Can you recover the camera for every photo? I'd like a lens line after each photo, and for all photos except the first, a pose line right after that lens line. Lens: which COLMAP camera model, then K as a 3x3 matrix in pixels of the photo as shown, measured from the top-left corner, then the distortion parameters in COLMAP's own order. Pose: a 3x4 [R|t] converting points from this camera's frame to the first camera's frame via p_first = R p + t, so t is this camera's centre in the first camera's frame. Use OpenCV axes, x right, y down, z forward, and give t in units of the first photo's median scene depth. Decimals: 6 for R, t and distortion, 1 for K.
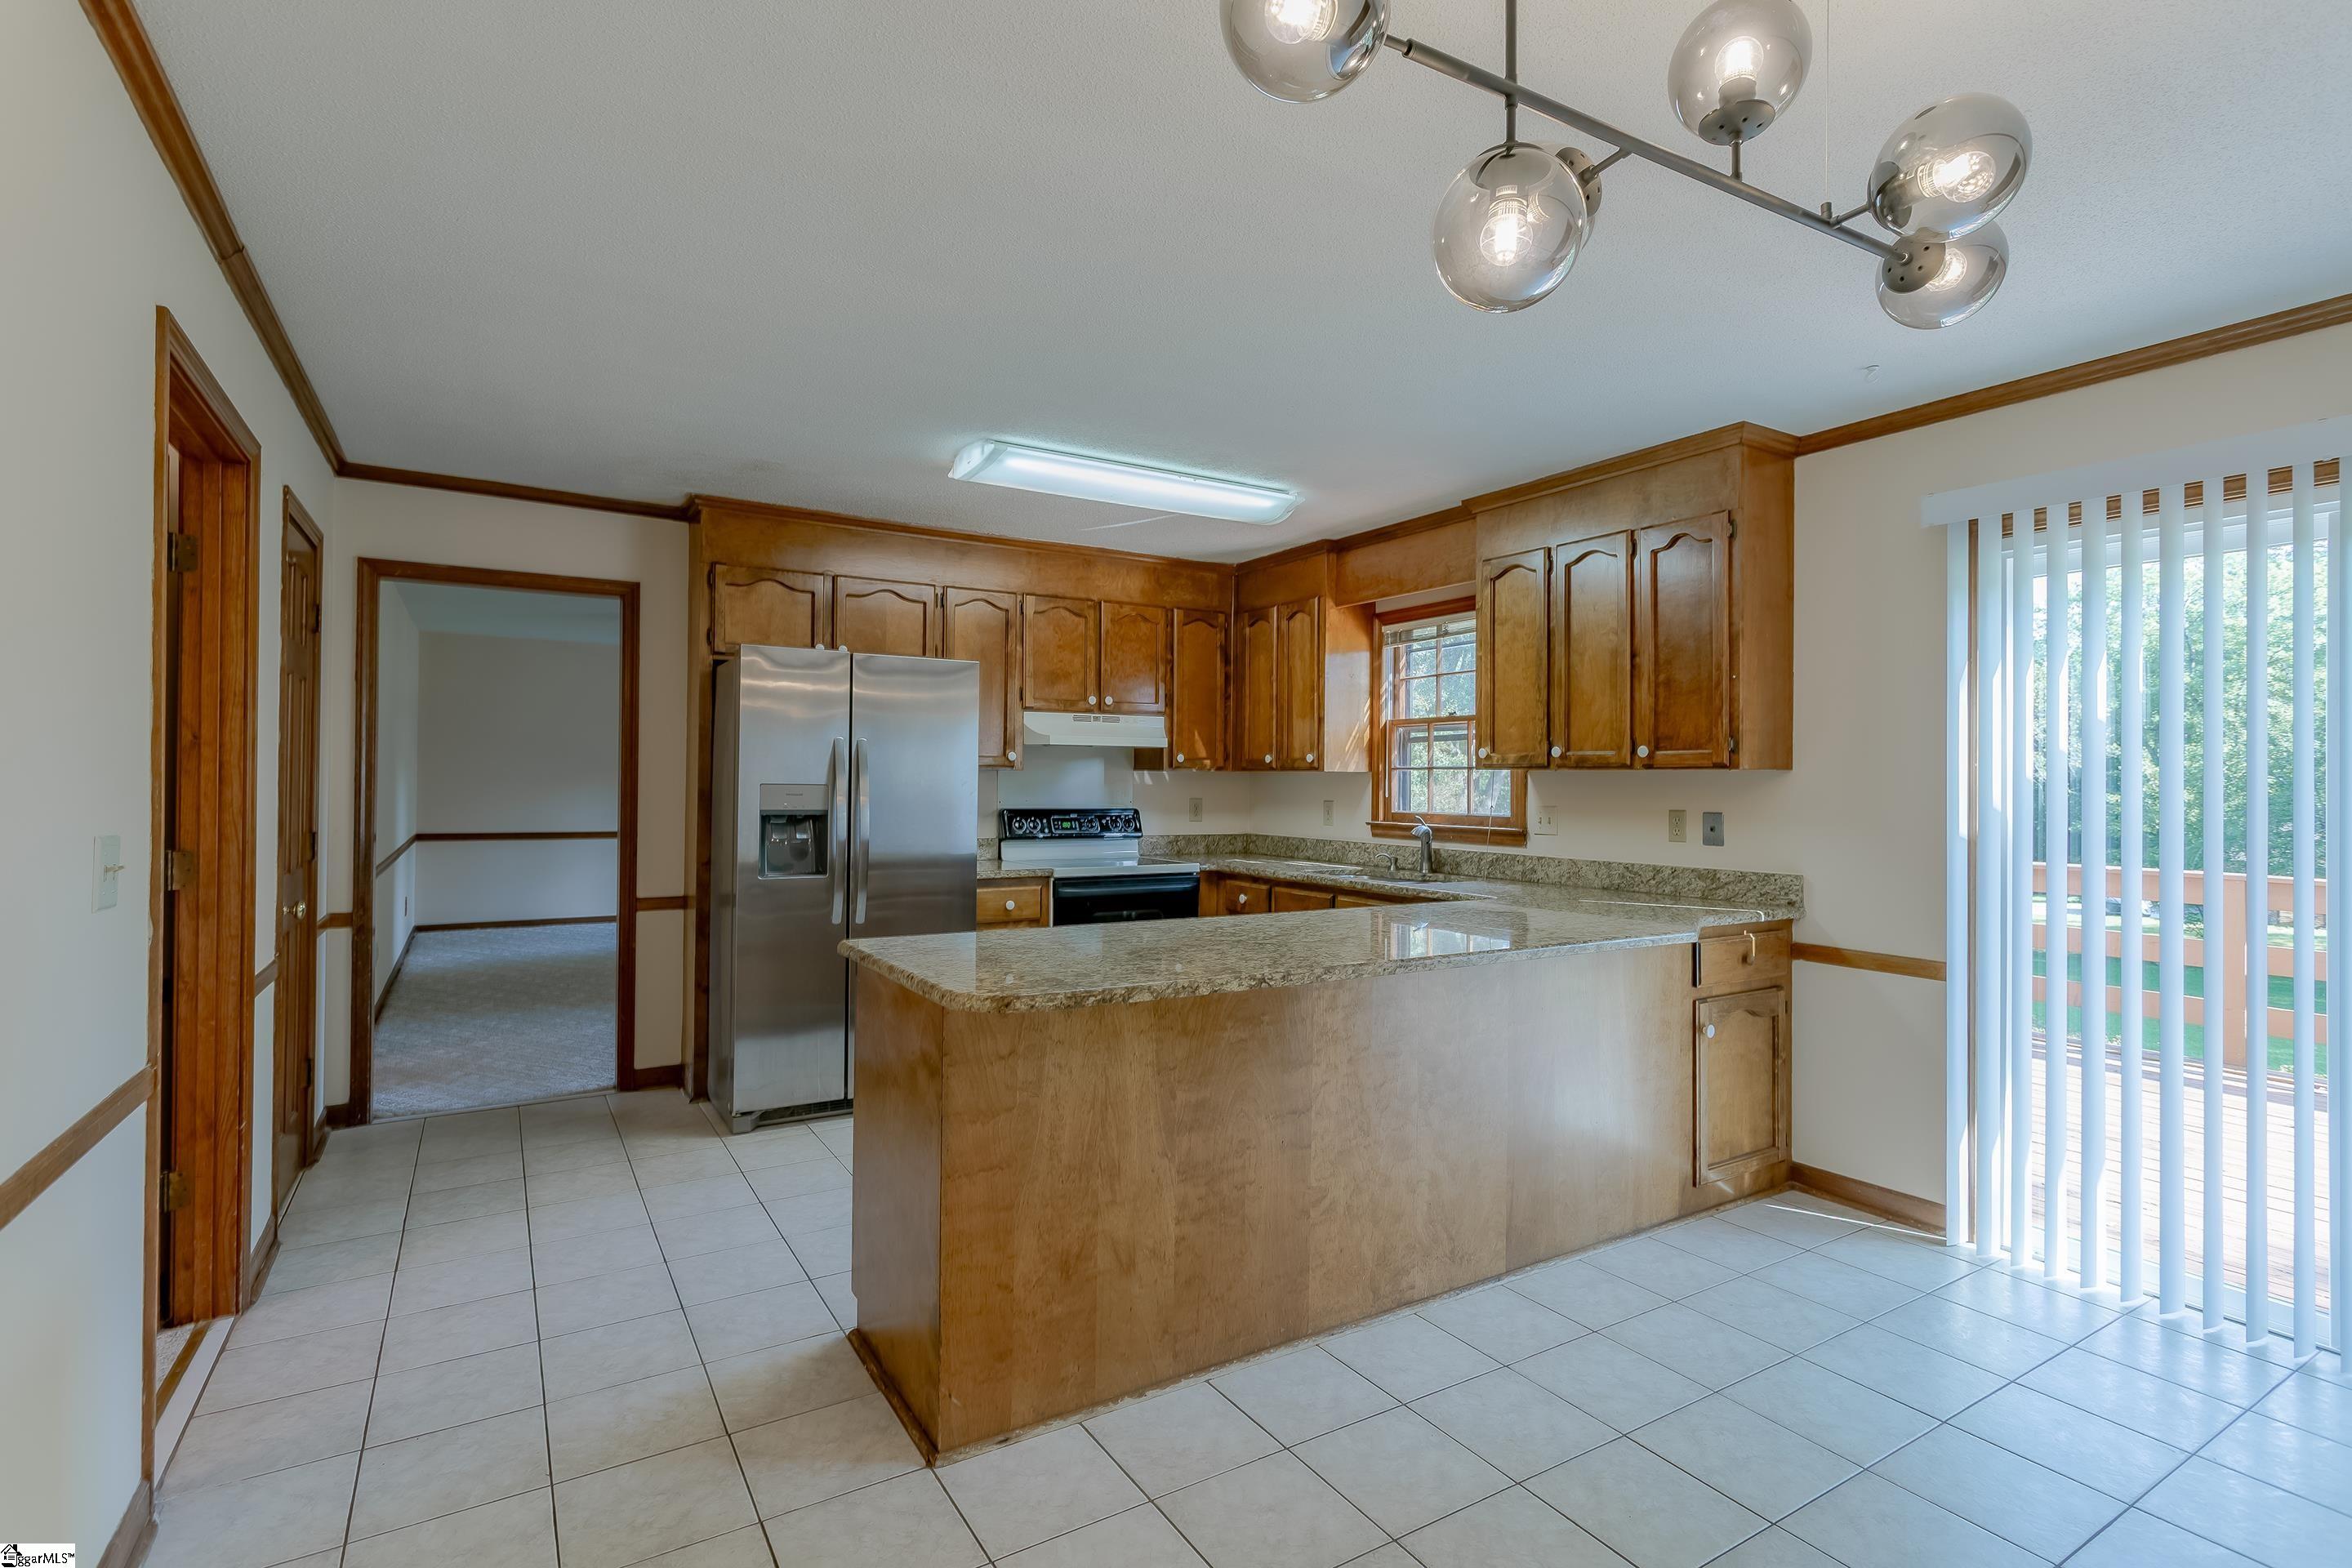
lens RADIAL K [[1119.0, 0, 1176.0], [0, 1119.0, 781.4], [0, 0, 1]] dist [-0.014280, 0.004589]
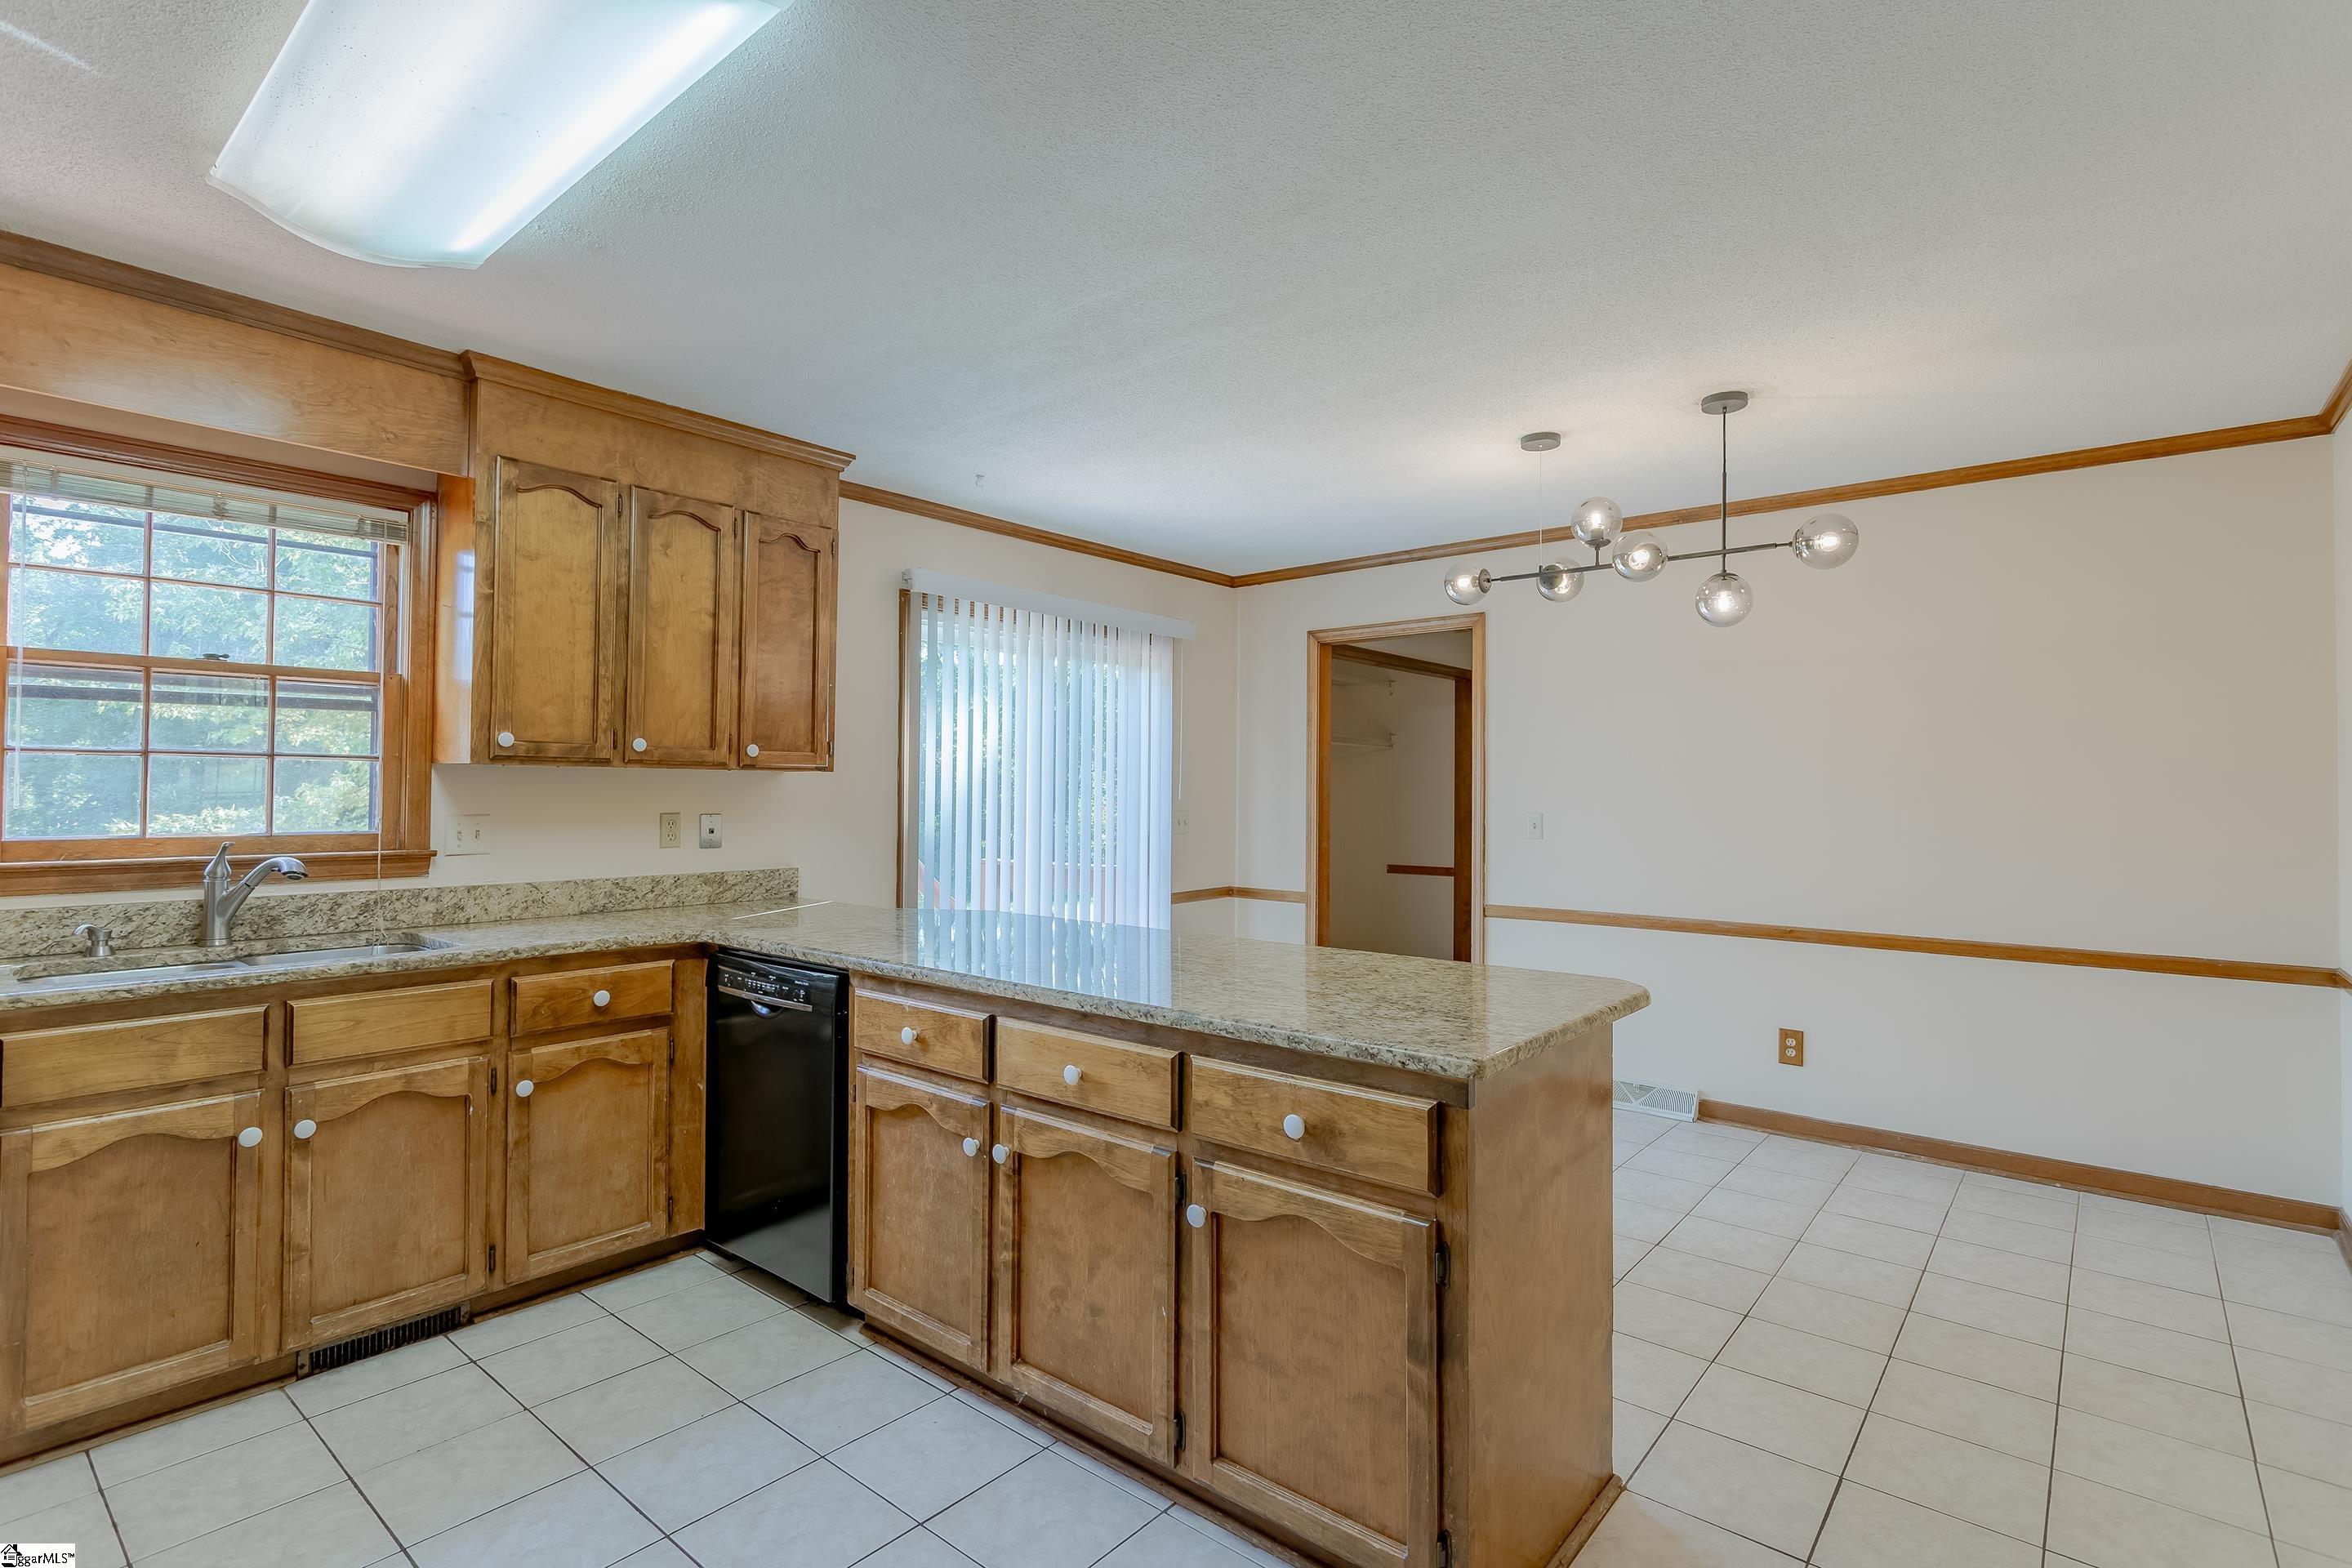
lens RADIAL K [[1119.0, 0, 1177.1], [0, 1119.0, 777.2], [0, 0, 1]] dist [-0.014280, 0.004589]
pose [[-0.325817, -0.001071, 0.945432, -0.524787], [-0.014694, 0.999884, -0.003931, -0.005439], [-0.945319, -0.015172, -0.325795, 0.873782]]
